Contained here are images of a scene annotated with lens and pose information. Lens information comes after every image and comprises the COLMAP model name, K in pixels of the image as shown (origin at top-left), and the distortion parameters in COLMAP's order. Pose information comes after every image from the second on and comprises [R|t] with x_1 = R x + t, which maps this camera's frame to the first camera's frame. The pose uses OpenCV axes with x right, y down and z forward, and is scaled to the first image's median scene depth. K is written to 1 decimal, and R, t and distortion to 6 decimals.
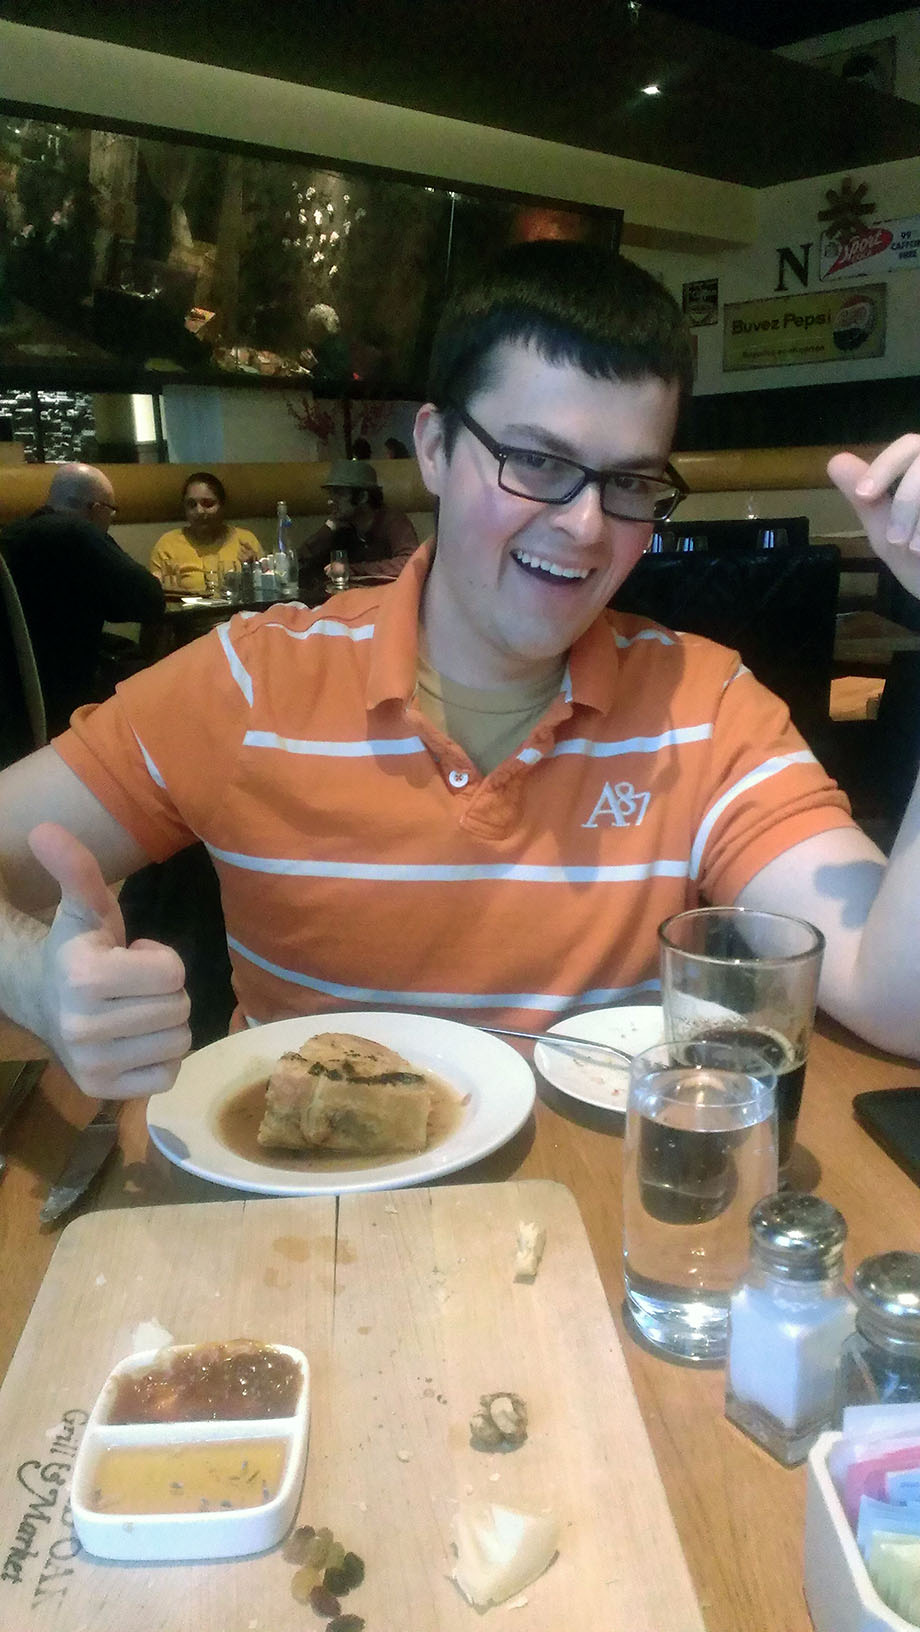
lens RADIAL K [[1214.2, 0, 458.0], [0, 1214.2, 815.4], [0, 0, 1]] dist [0.034636, -0.001536]
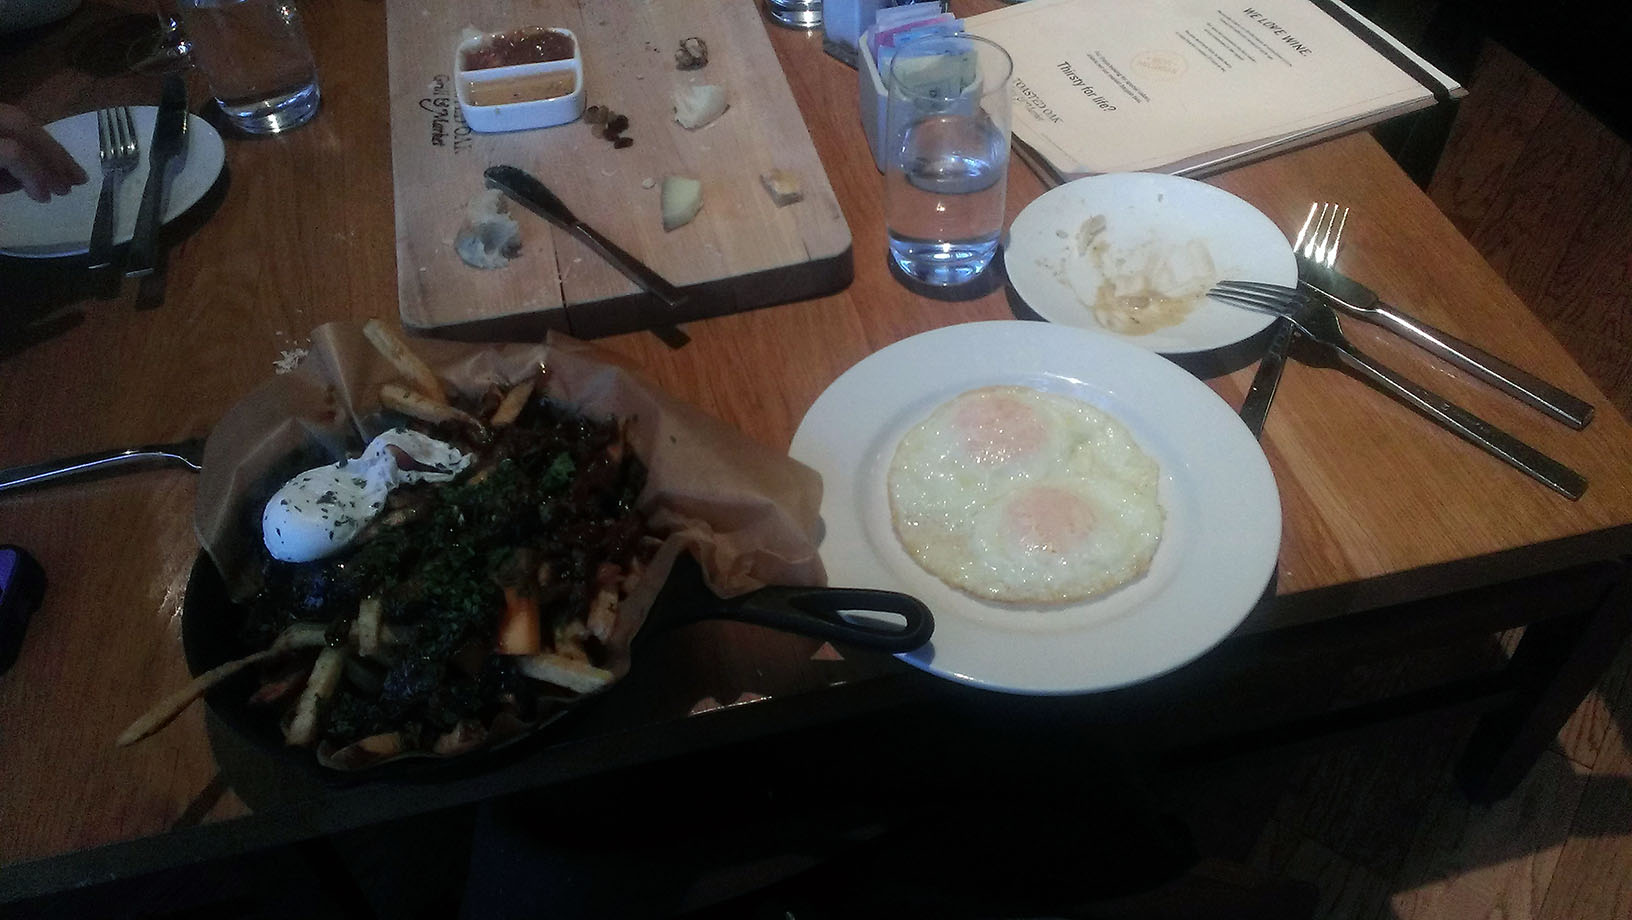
lens RADIAL K [[1214.2, 0, 832.3], [0, 1214.2, 461.6], [0, 0, 1]] dist [0.034636, -0.001536]
pose [[0.983975, -0.137760, 0.113208, -0.048462], [0.050137, 0.823043, 0.565761, -0.001997], [-0.171114, -0.551019, 0.816761, -0.819123]]
